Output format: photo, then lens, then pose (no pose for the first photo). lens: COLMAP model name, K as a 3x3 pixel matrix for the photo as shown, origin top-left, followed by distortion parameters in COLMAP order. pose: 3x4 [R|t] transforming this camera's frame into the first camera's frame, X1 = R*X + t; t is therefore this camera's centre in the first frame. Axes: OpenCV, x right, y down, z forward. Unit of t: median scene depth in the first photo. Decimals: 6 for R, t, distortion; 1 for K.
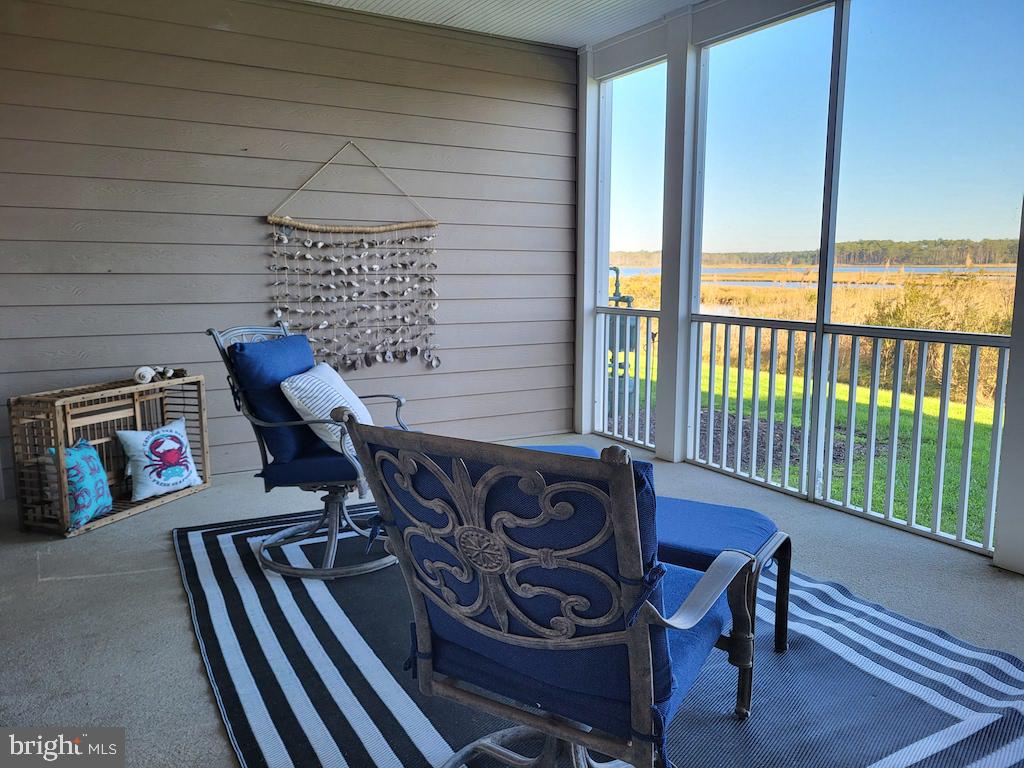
lens RADIAL K [[792.7, 0, 513.4], [0, 792.7, 379.8], [0, 0, 1]] dist [0.049989, -0.035921]
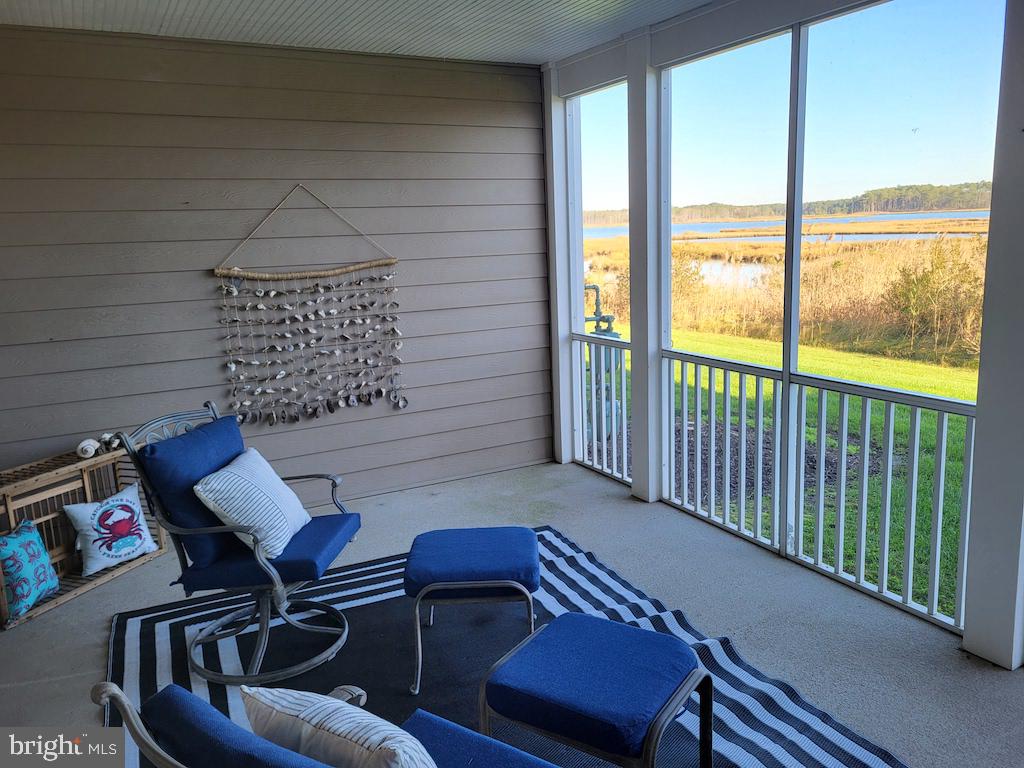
lens RADIAL K [[790.8, 0, 510.0], [0, 790.8, 378.5], [0, 0, 1]] dist [0.049433, -0.039809]
pose [[0.998408, -0.032036, -0.046434, 0.087327], [0.034142, 0.998390, 0.045303, -0.099957], [0.044908, -0.046816, 0.997894, 0.042682]]
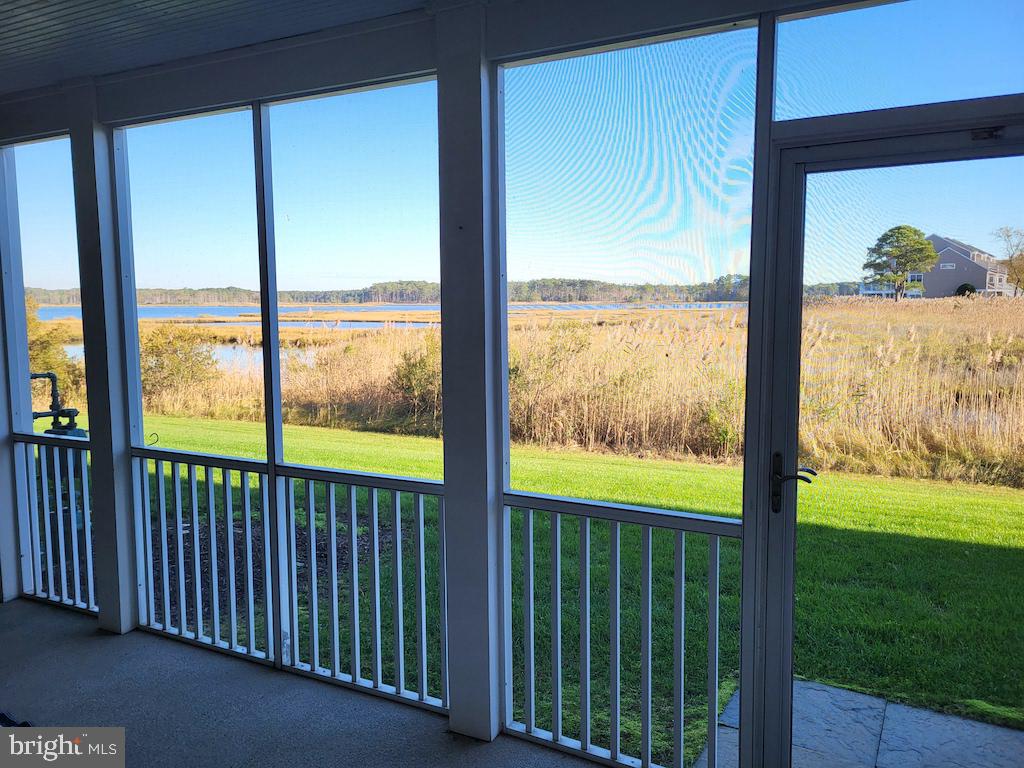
lens RADIAL K [[787.1, 0, 523.6], [0, 787.1, 375.3], [0, 0, 1]] dist [0.056902, -0.040292]
pose [[0.848709, -0.055214, 0.525970, 0.144059], [0.082068, 0.996238, -0.027844, -0.103370], [-0.522453, 0.066797, 0.850047, 0.098778]]
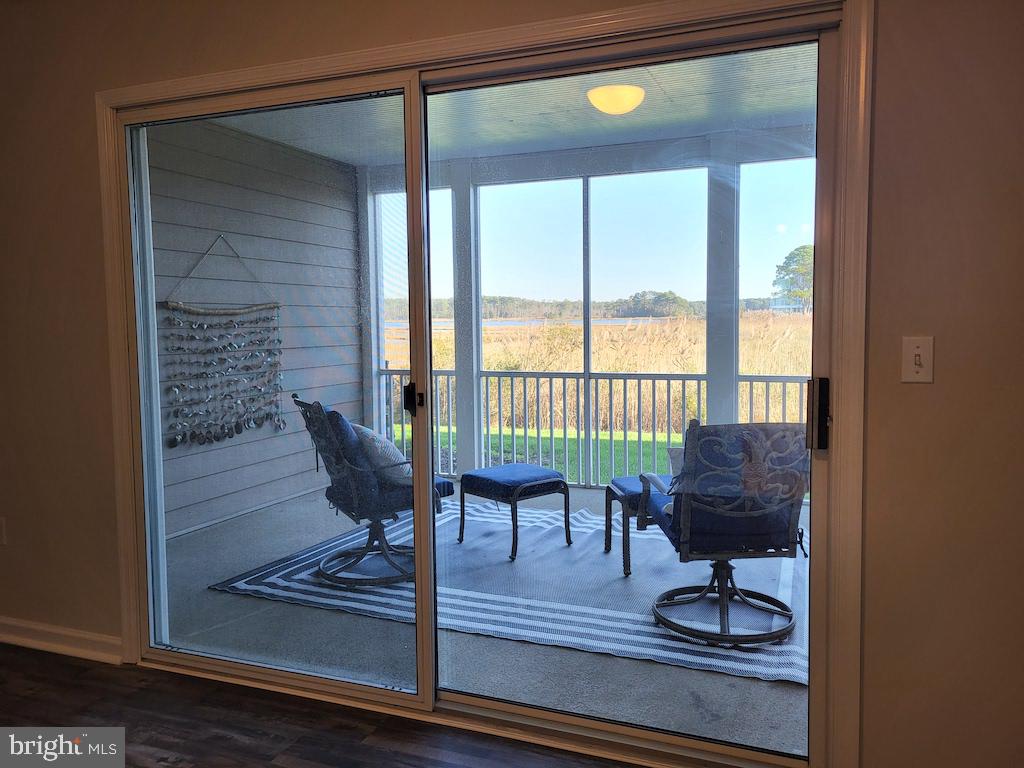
lens RADIAL K [[787.4, 0, 521.1], [0, 787.4, 366.3], [0, 0, 1]] dist [0.059042, -0.040889]
pose [[0.789756, -0.047828, 0.611554, -0.568215], [0.100170, 0.993629, -0.051649, -0.013795], [-0.605187, 0.102050, 0.789515, -0.126270]]
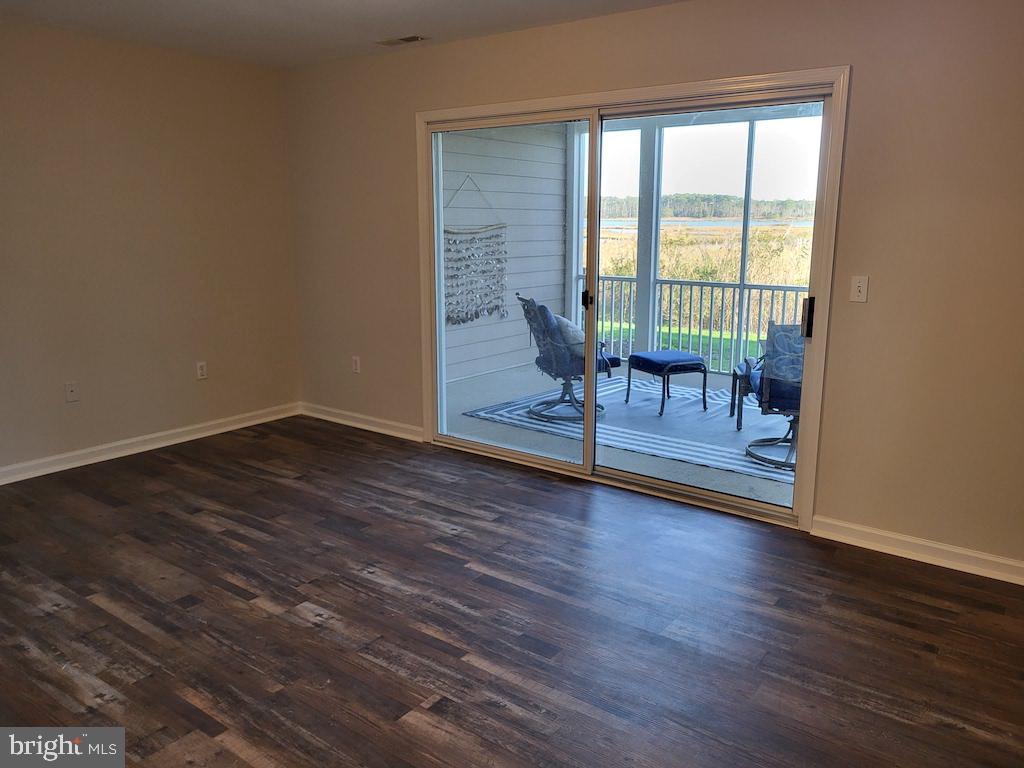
lens RADIAL K [[787.4, 0, 521.1], [0, 787.4, 366.3], [0, 0, 1]] dist [0.059042, -0.040889]
pose [[0.921972, -0.069364, 0.380995, -0.733788], [0.052265, 0.997114, 0.055058, -0.003606], [-0.383715, -0.030849, 0.922936, -0.493664]]
